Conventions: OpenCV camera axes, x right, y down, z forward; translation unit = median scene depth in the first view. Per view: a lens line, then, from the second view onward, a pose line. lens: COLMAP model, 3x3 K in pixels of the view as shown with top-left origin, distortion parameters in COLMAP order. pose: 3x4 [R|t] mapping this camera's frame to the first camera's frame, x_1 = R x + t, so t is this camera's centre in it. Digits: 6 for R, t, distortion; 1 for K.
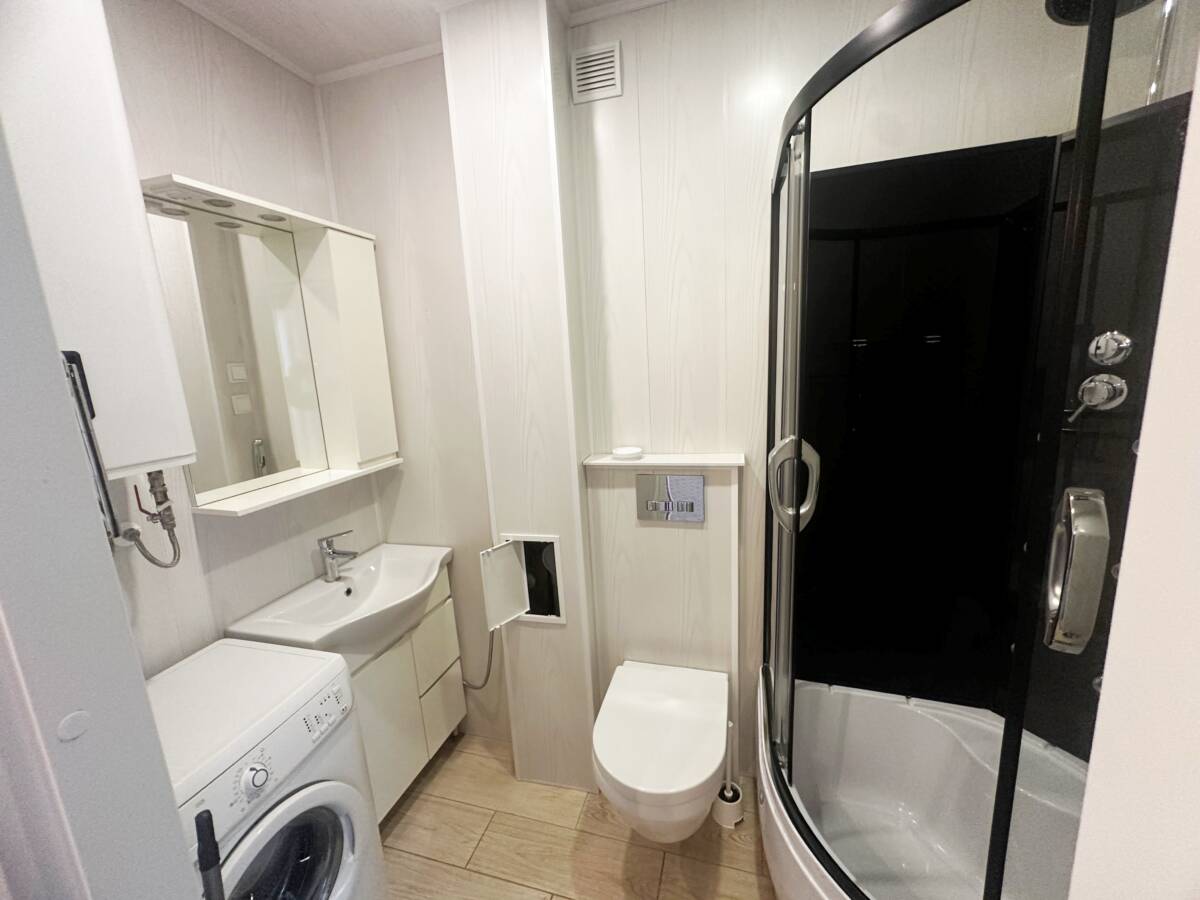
lens RADIAL K [[480.3, 0, 603.9], [0, 480.3, 450.7], [0, 0, 1]] dist [-0.008737, -0.000047]
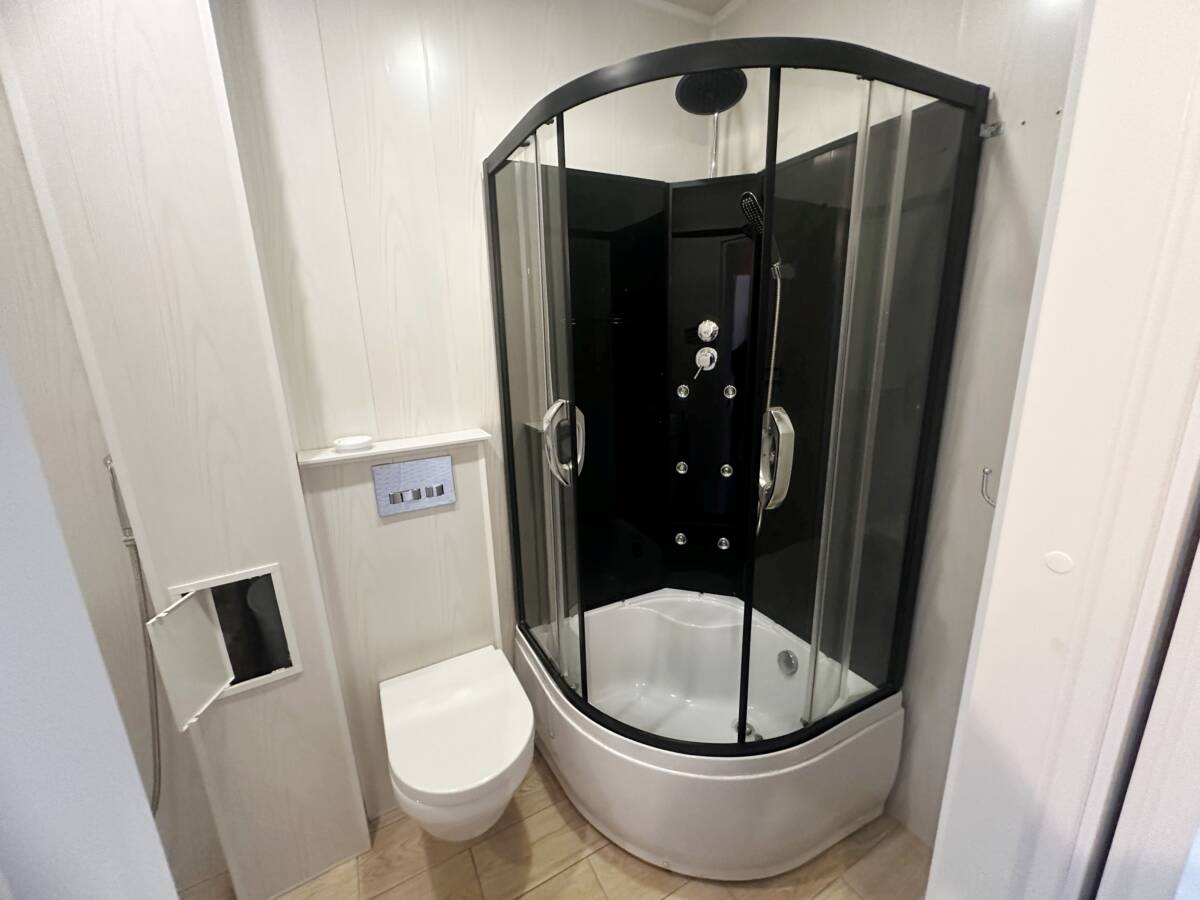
lens RADIAL K [[480.3, 0, 607.3], [0, 480.3, 450.1], [0, 0, 1]] dist [-0.008737, -0.000047]
pose [[0.696092, -0.141041, 0.703962, -0.235844], [0.127494, 0.989214, 0.072123, 0.012558], [-0.706541, 0.039546, 0.706566, 0.089650]]
